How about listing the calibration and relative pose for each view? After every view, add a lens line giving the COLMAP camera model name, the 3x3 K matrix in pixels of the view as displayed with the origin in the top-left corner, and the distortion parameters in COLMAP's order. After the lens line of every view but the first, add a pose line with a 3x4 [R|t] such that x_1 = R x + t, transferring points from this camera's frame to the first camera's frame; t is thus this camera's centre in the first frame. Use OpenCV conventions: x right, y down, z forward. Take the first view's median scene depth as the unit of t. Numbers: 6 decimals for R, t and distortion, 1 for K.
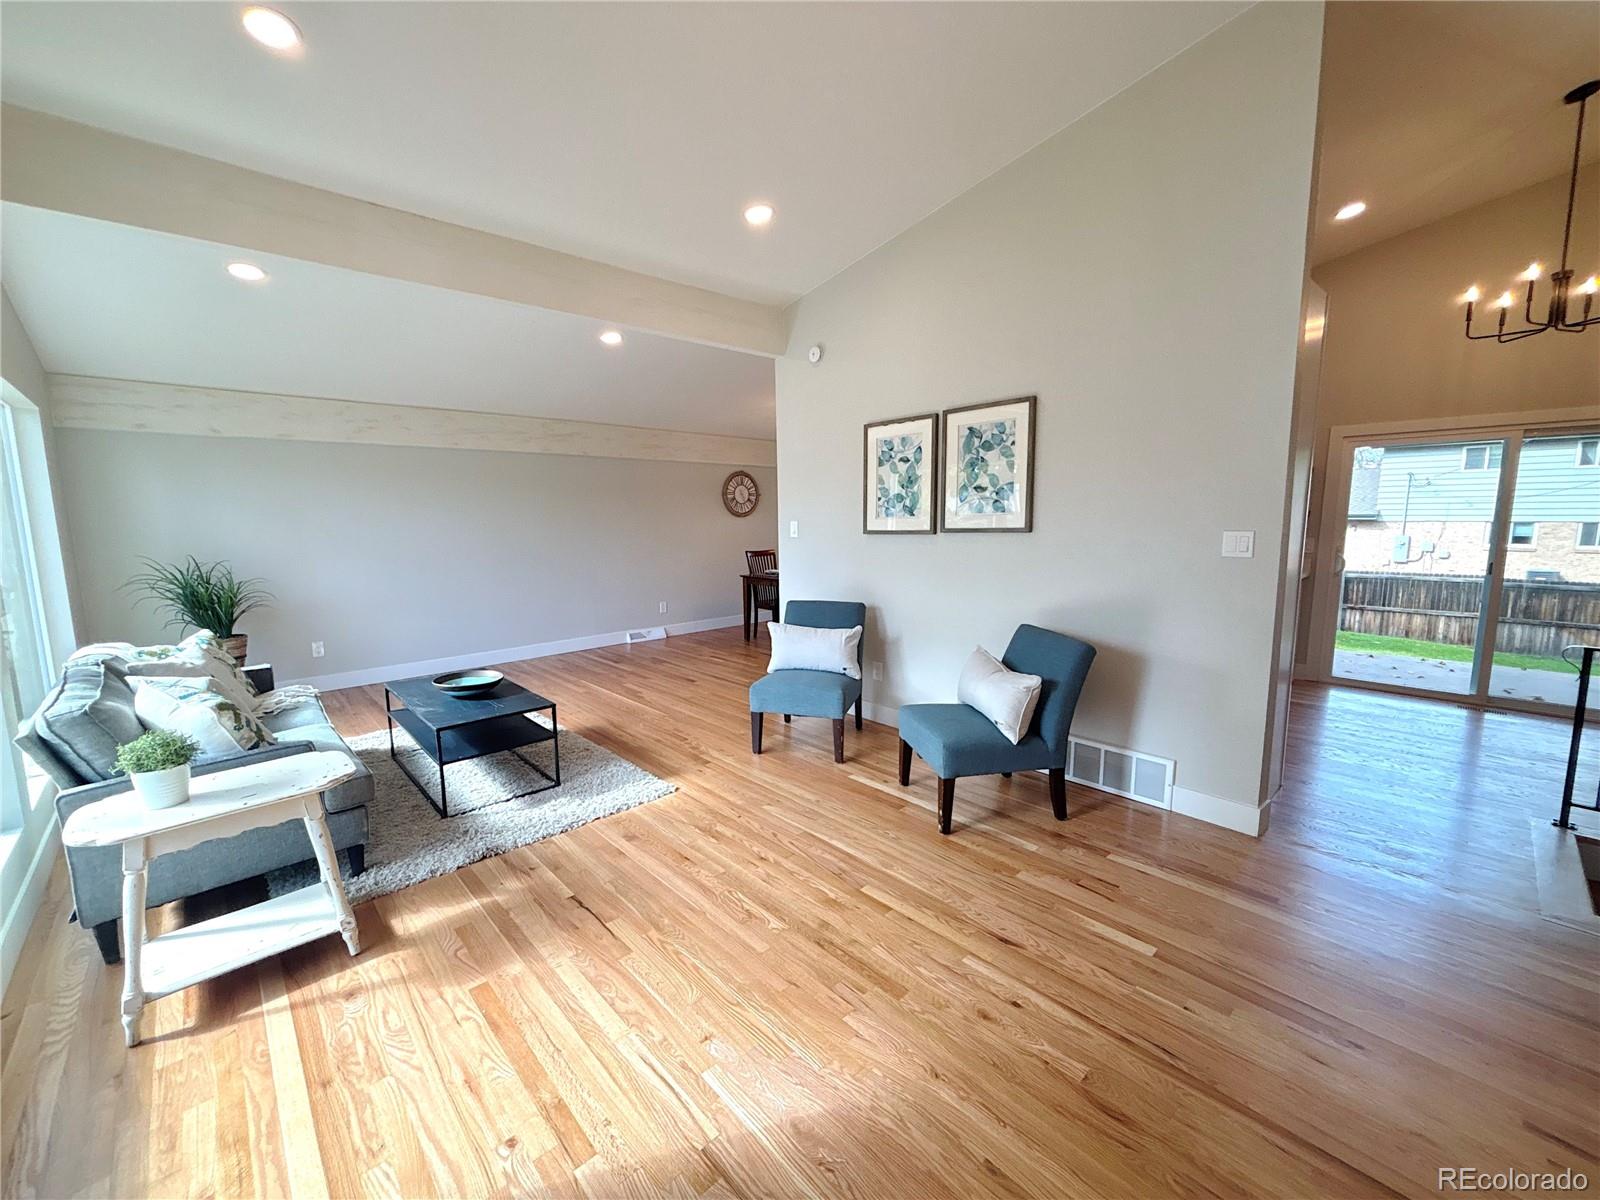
lens RADIAL K [[645.9, 0, 803.3], [0, 645.9, 603.8], [0, 0, 1]] dist [0.001877, -0.000794]
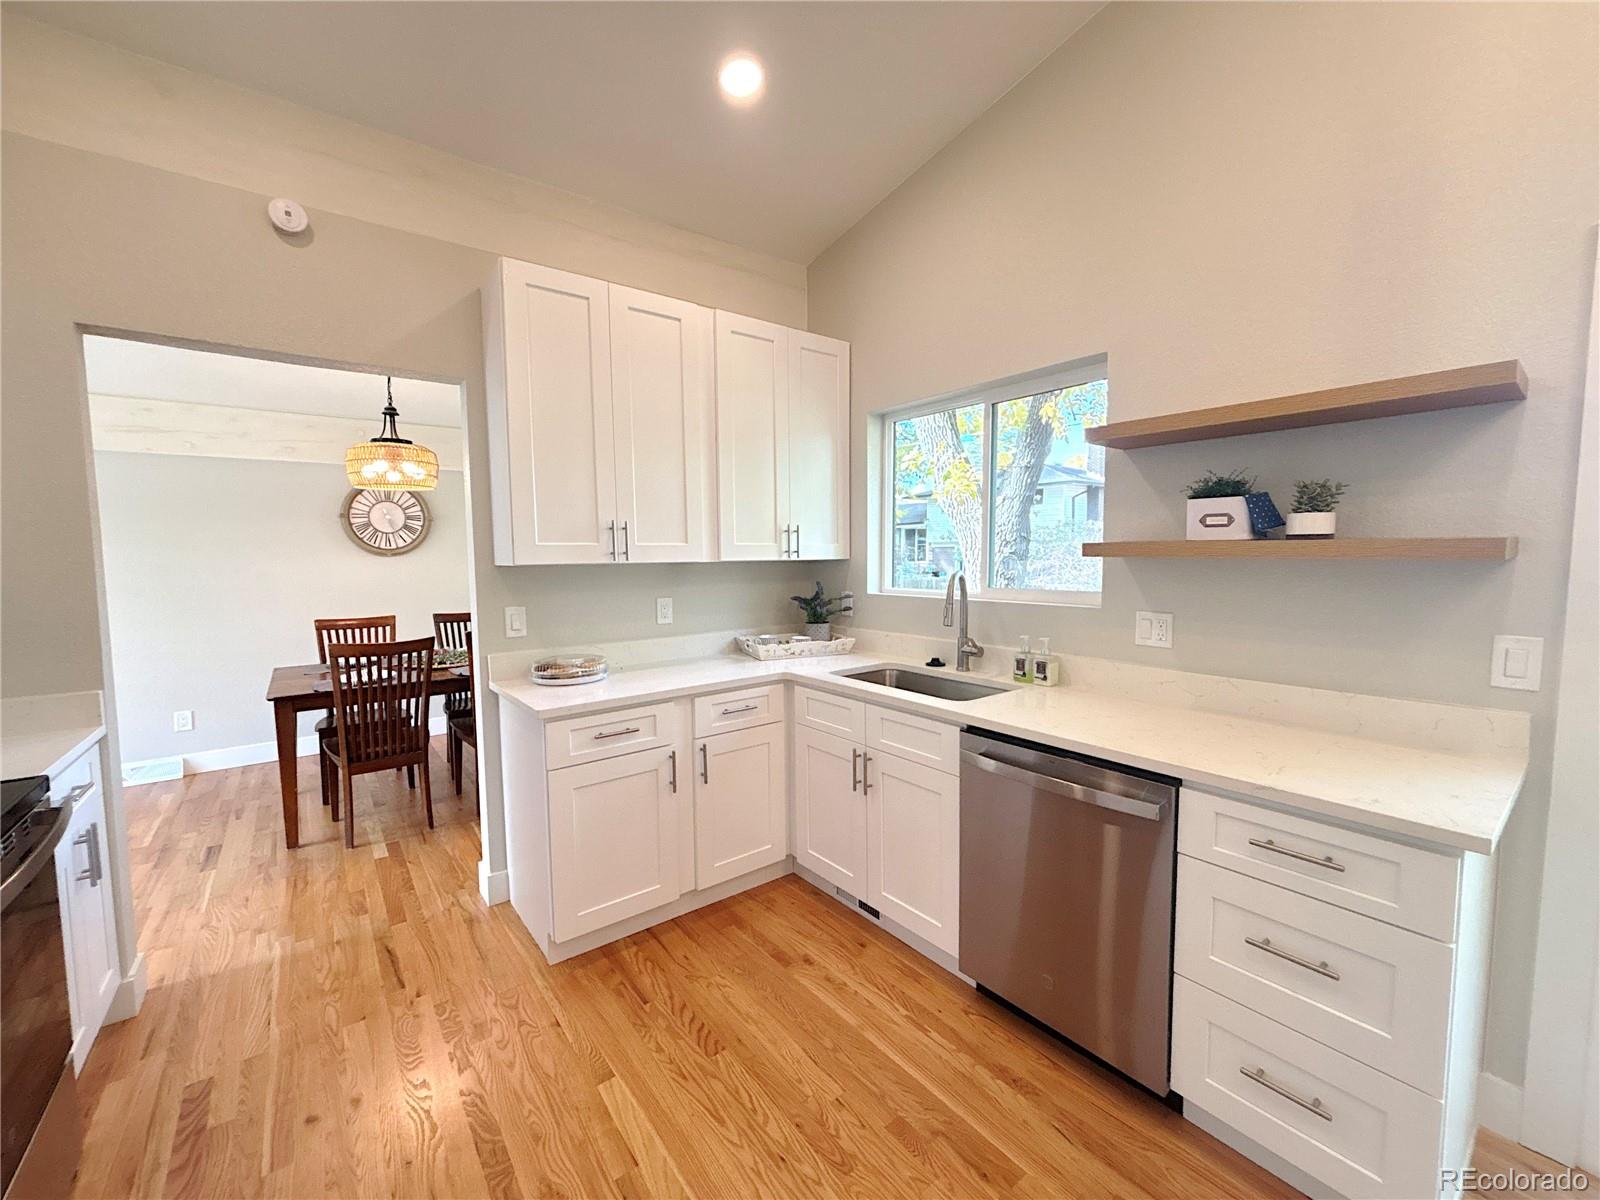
lens RADIAL K [[645.9, 0, 798.8], [0, 645.9, 598.6], [0, 0, 1]] dist [0.001877, -0.000794]
pose [[0.995221, 0.006524, -0.097435, 0.711044], [-0.012632, 0.997984, -0.062204, -0.134714], [0.096833, 0.063137, 0.993296, 0.959990]]
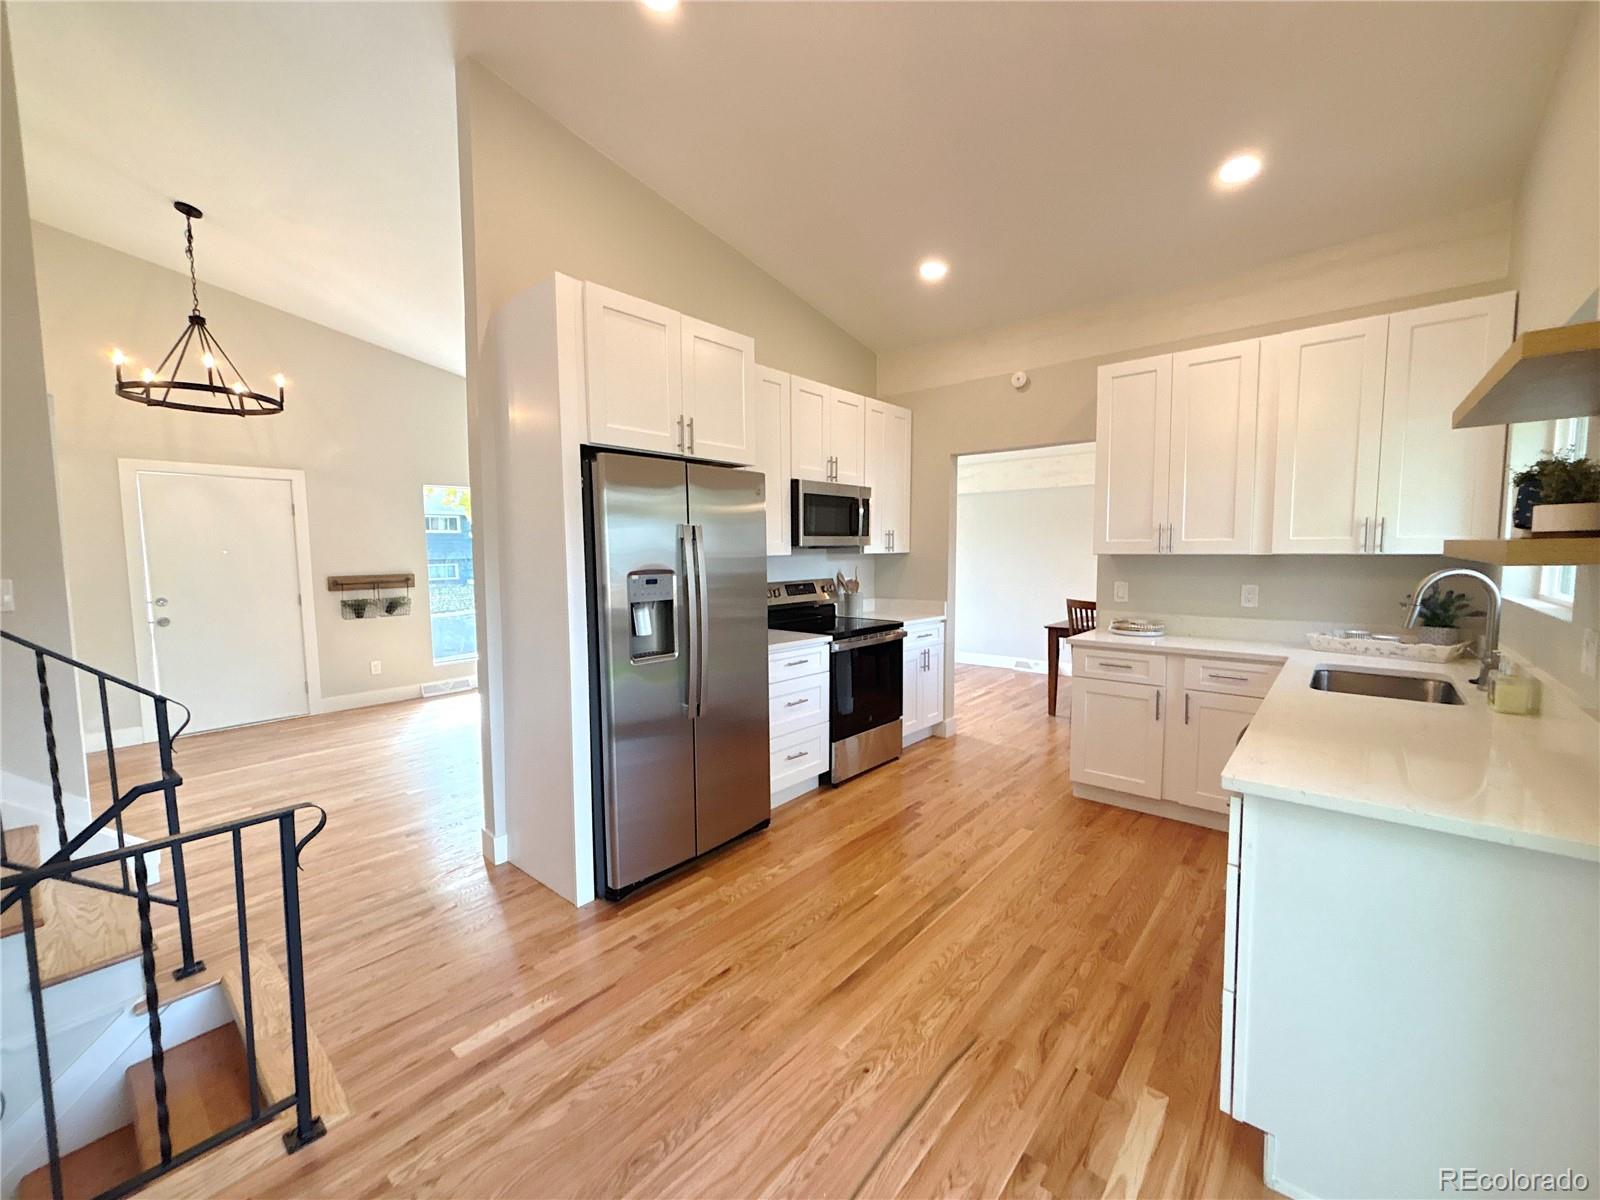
lens RADIAL K [[645.9, 0, 798.5], [0, 645.9, 602.6], [0, 0, 1]] dist [0.001877, -0.000794]
pose [[0.105285, 0.090741, -0.990293, 1.313827], [-0.129679, 0.988578, 0.076796, -0.144473], [0.985950, 0.120335, 0.115850, 0.985871]]
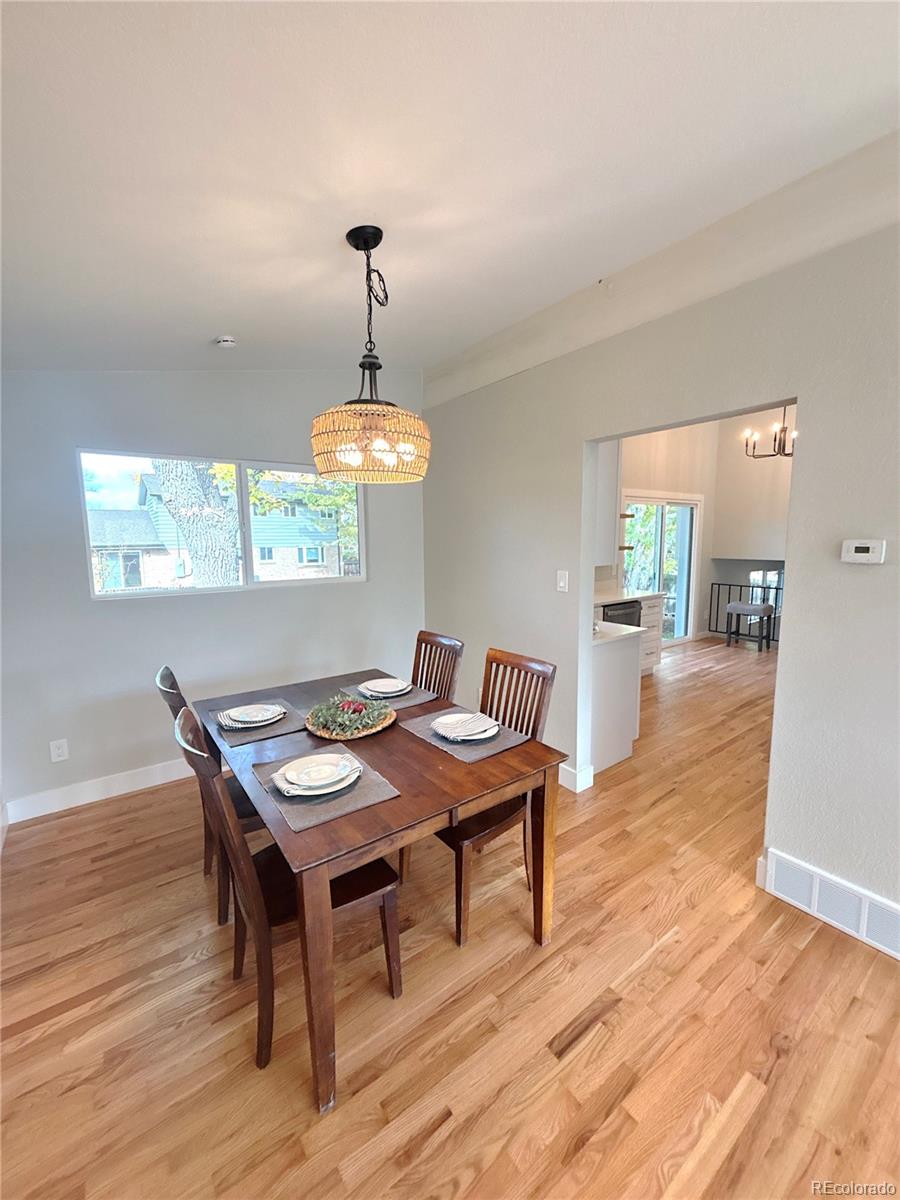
lens RADIAL K [[484.4, 0, 456.6], [0, 484.4, 597.1], [0, 0, 1]] dist [0.001877, -0.000794]
pose [[0.107875, -0.119269, 0.986984, -0.441361], [0.145740, 0.983949, 0.102973, -0.268189], [-0.983424, 0.132735, 0.123525, 1.699089]]
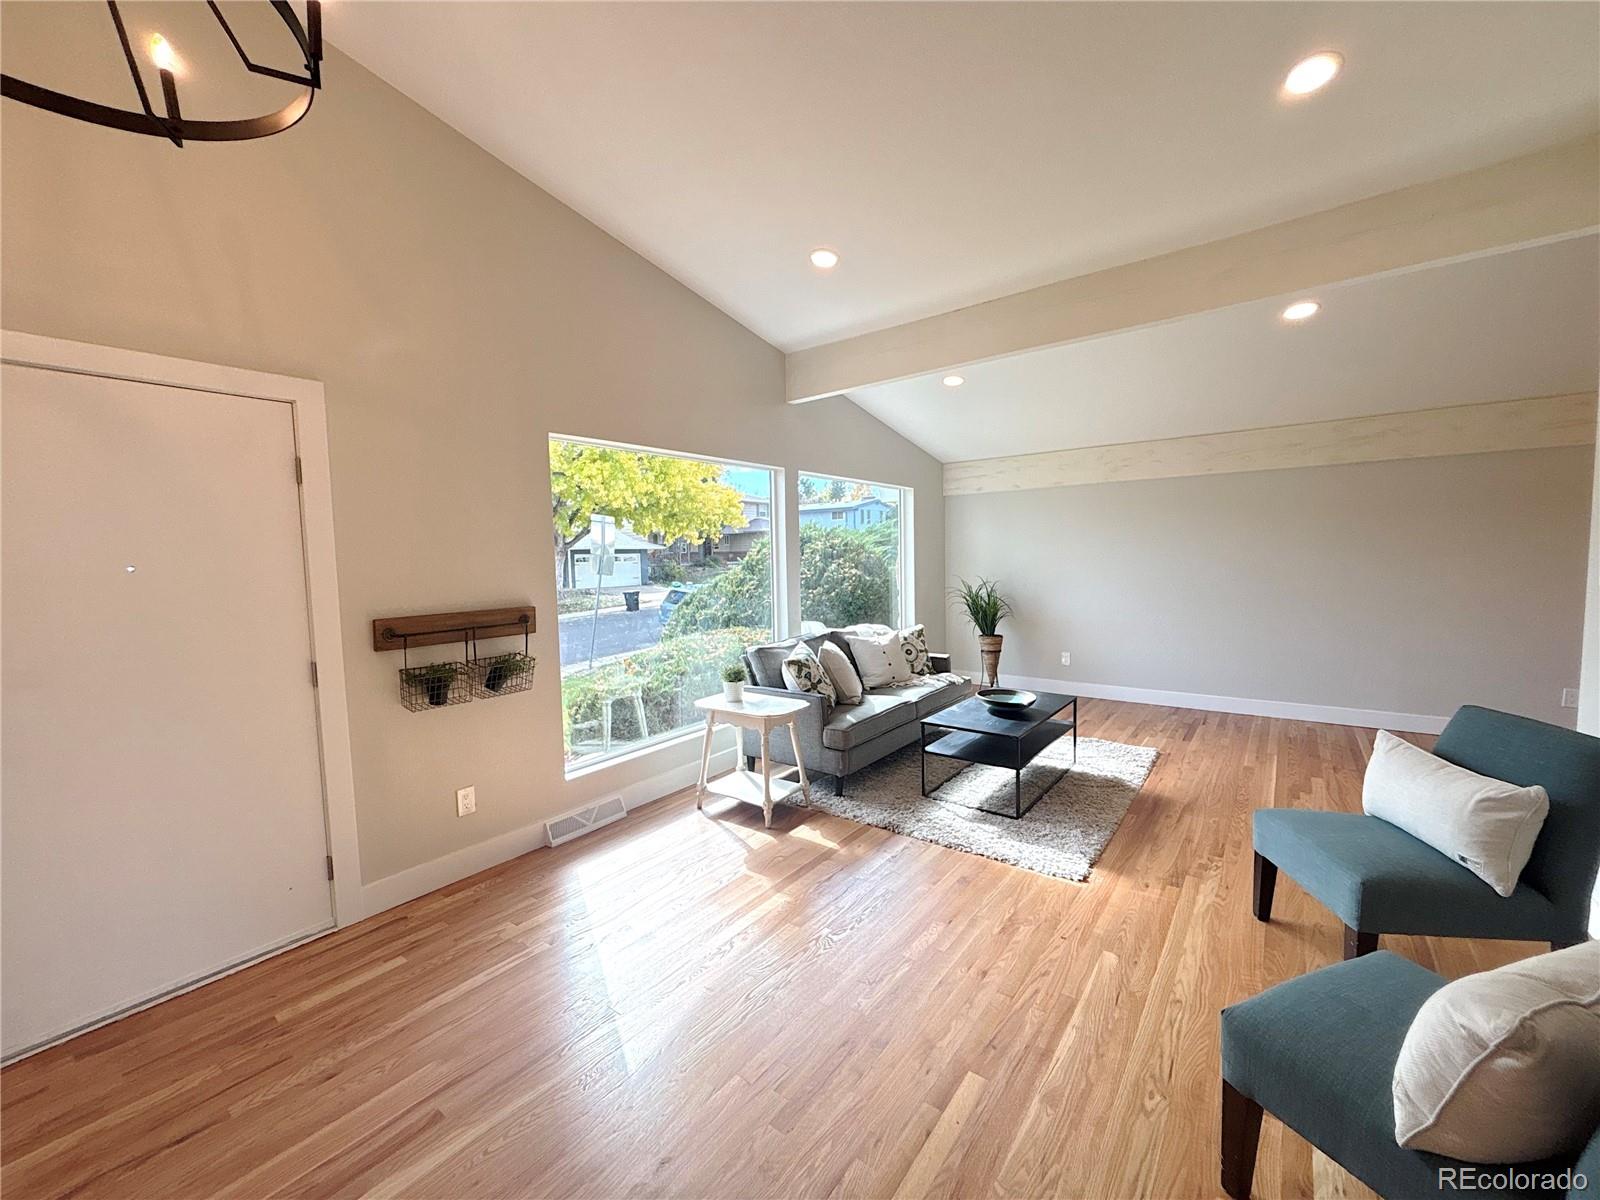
lens RADIAL K [[645.9, 0, 789.2], [0, 645.9, 605.3], [0, 0, 1]] dist [0.001877, -0.000794]
pose [[0.153278, 0.084952, -0.984525, 0.463072], [-0.120117, 0.990512, 0.066768, -0.062774], [0.980856, 0.108024, 0.162028, 0.403828]]
